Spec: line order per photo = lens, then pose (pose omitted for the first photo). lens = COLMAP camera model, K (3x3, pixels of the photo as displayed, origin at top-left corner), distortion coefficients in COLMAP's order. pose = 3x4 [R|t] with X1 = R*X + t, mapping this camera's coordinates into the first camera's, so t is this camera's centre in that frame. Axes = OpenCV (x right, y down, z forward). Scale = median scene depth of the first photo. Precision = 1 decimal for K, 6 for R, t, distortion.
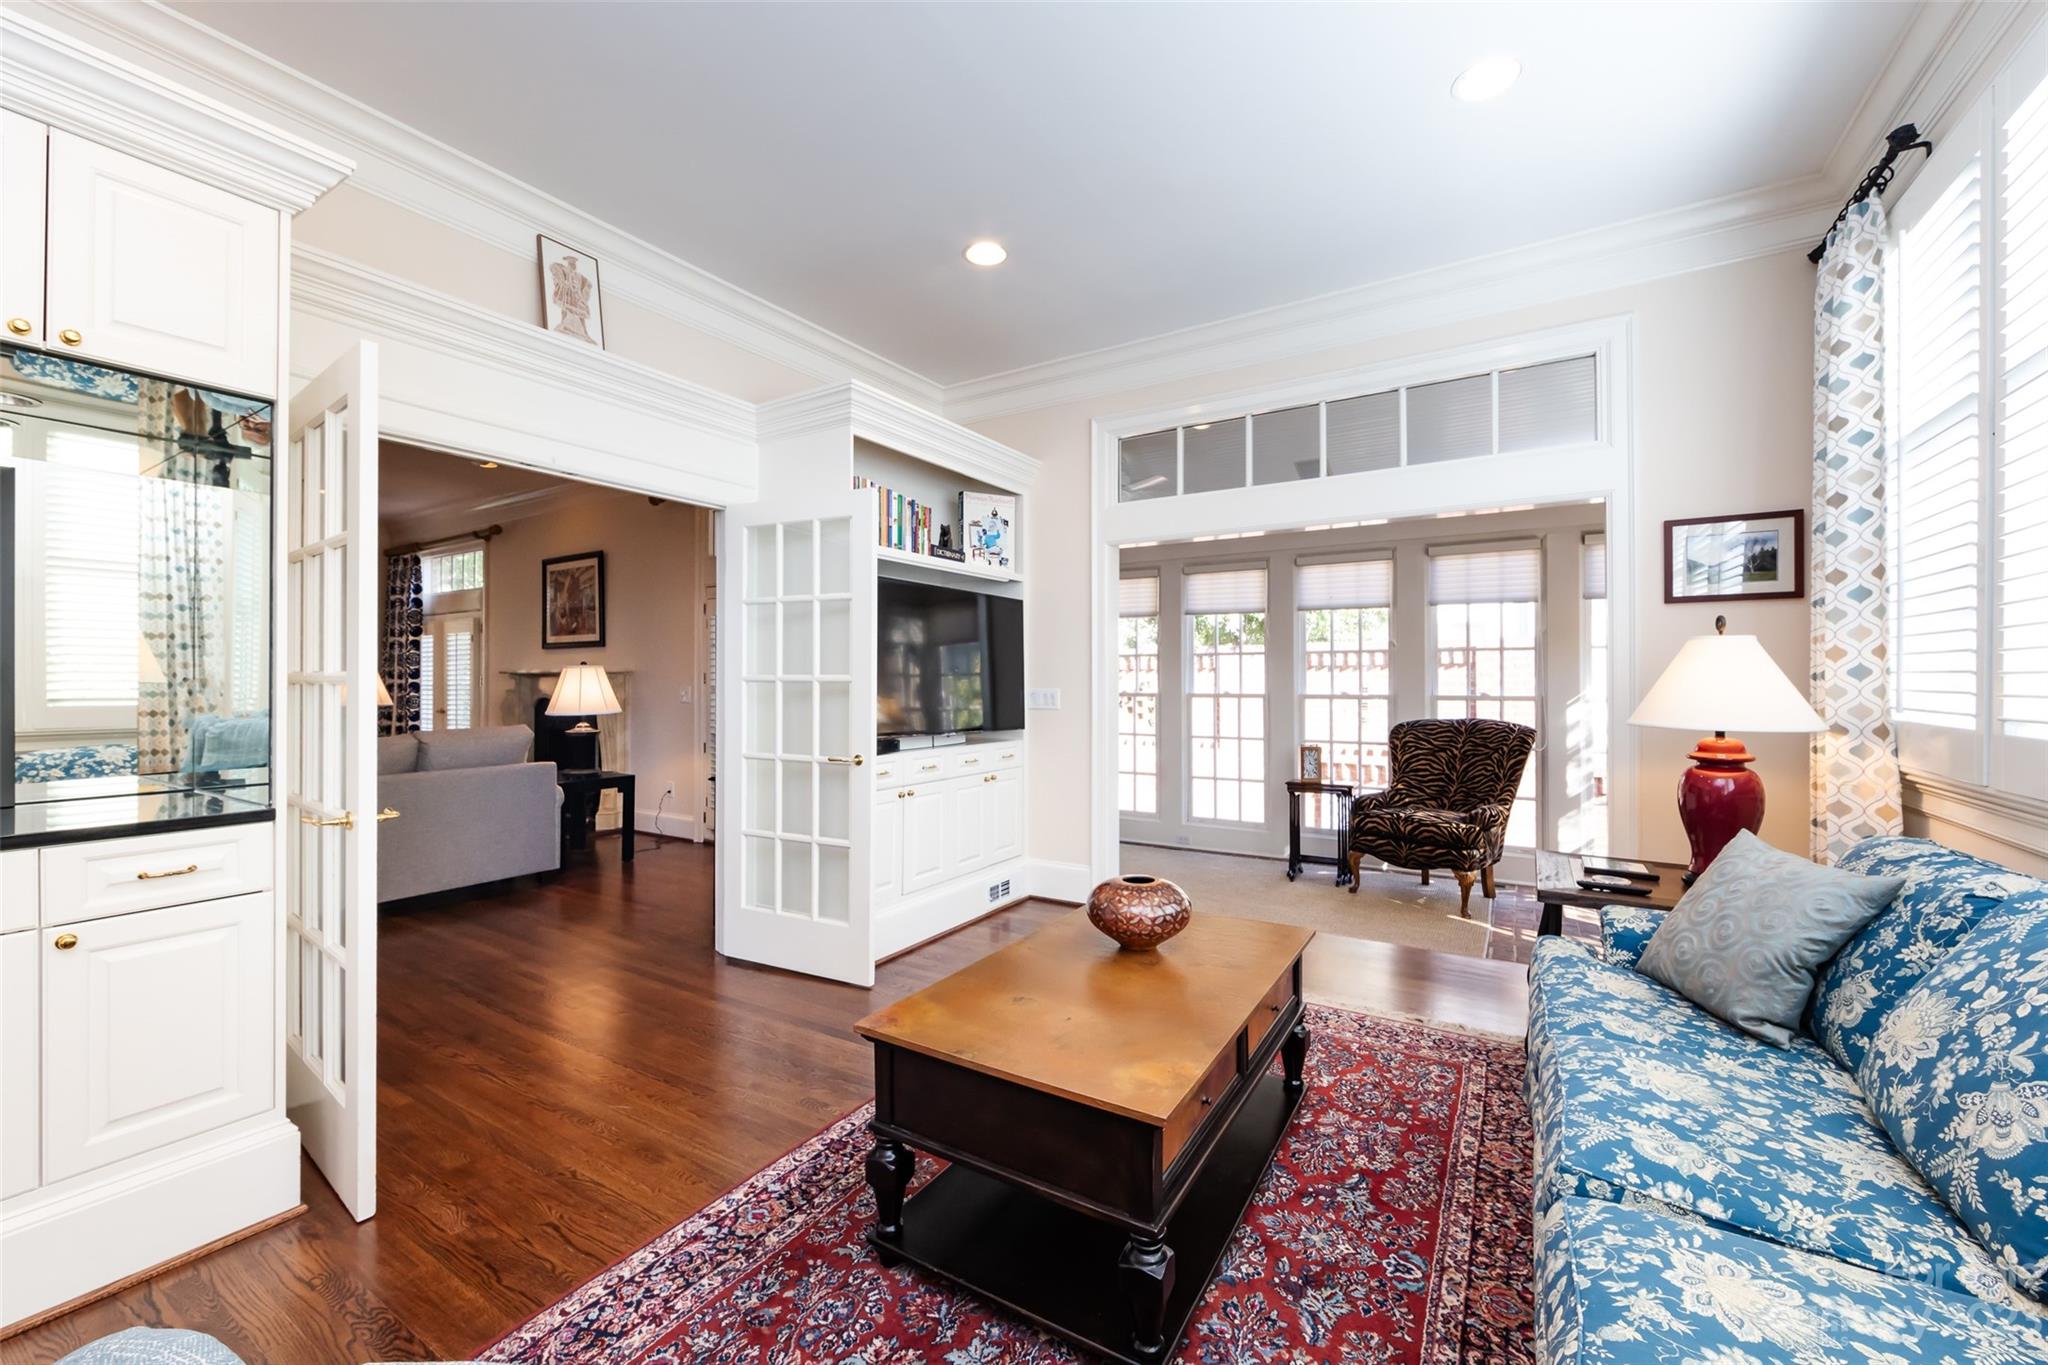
lens RADIAL K [[817.4, 0, 1020.2], [0, 817.4, 674.4], [0, 0, 1]] dist [0.000717, -0.001397]
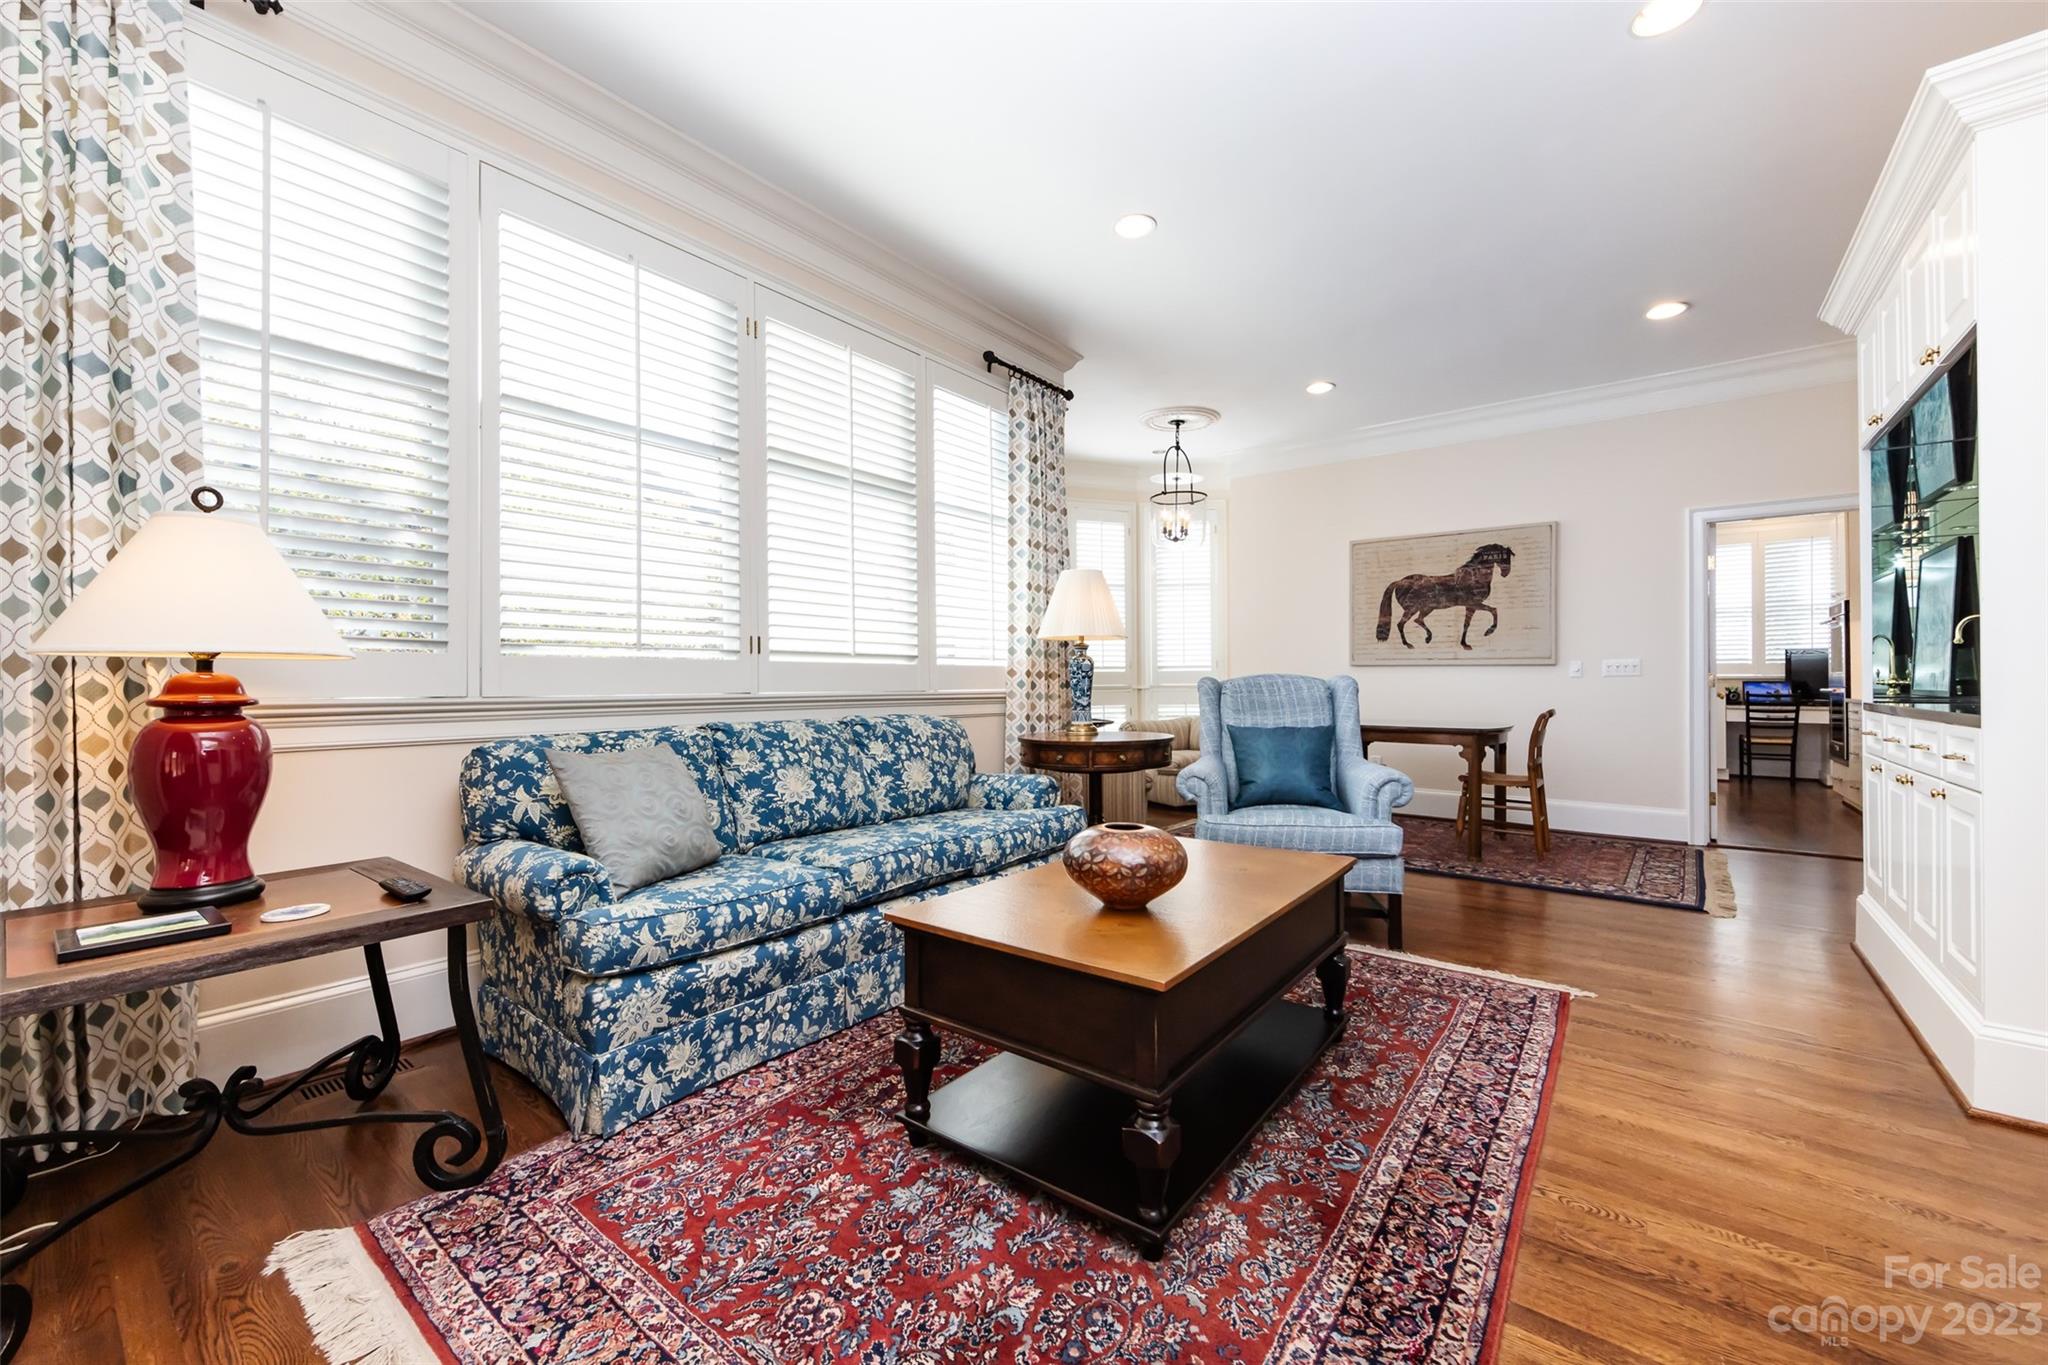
lens RADIAL K [[817.4, 0, 1033.8], [0, 817.4, 677.1], [0, 0, 1]] dist [0.000717, -0.001397]
pose [[-0.996022, 0.006931, 0.088833, 0.147147], [0.005526, 0.999856, -0.016055, 0.102390], [-0.088932, -0.015500, -0.995917, 1.692473]]
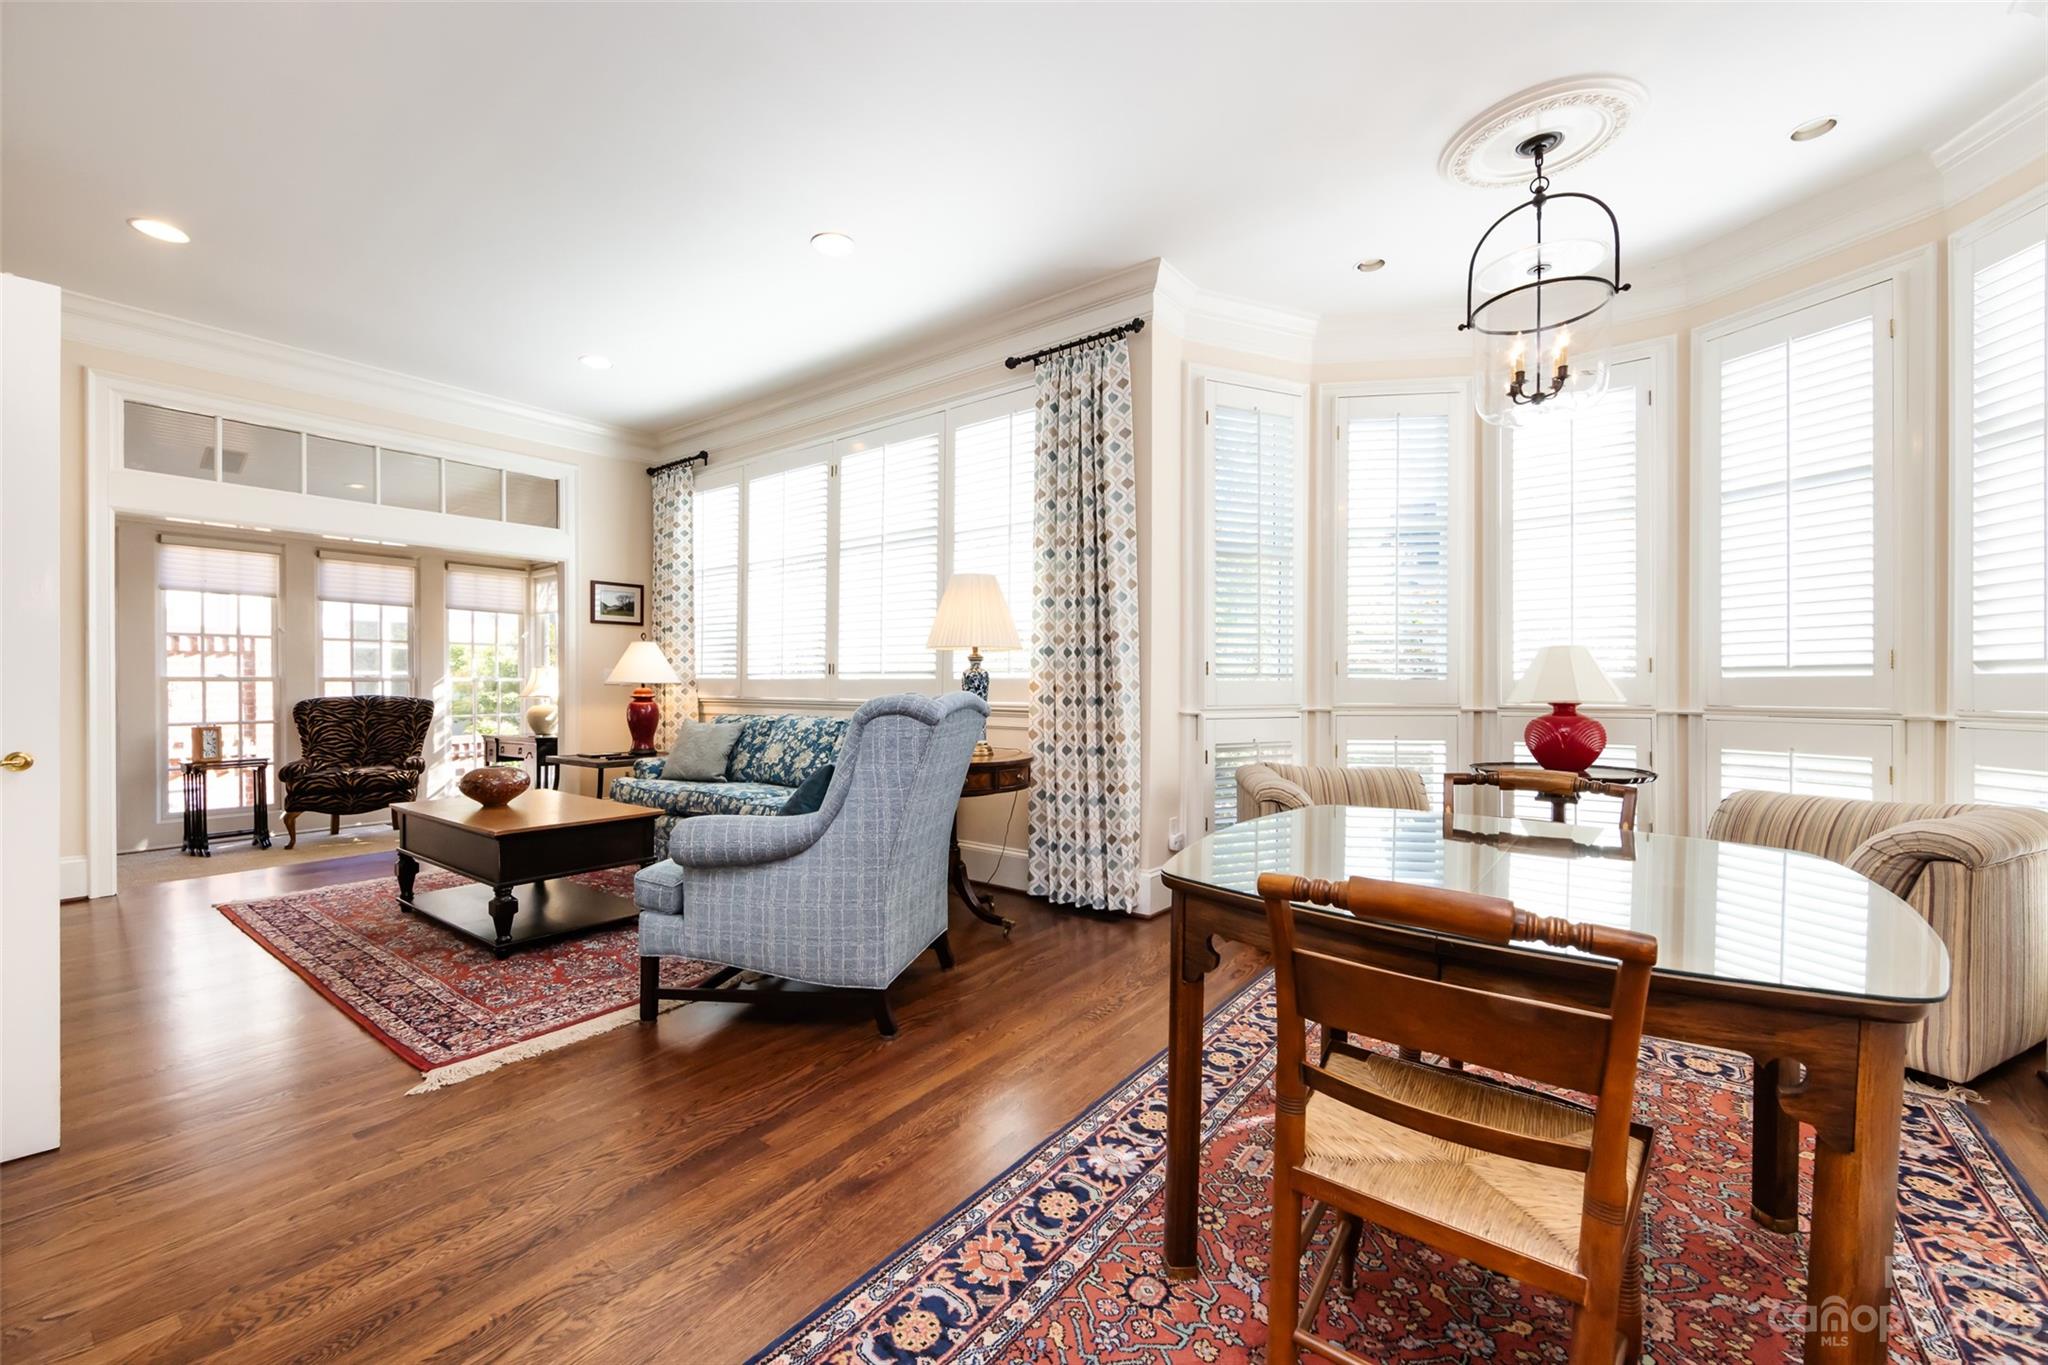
lens RADIAL K [[817.4, 0, 1010.0], [0, 817.4, 691.3], [0, 0, 1]] dist [0.000717, -0.001397]
pose [[0.101020, -0.010520, 0.994829, -1.336845], [-0.008864, 0.999895, 0.011474, 0.056449], [-0.994845, -0.009977, 0.100916, -0.231922]]
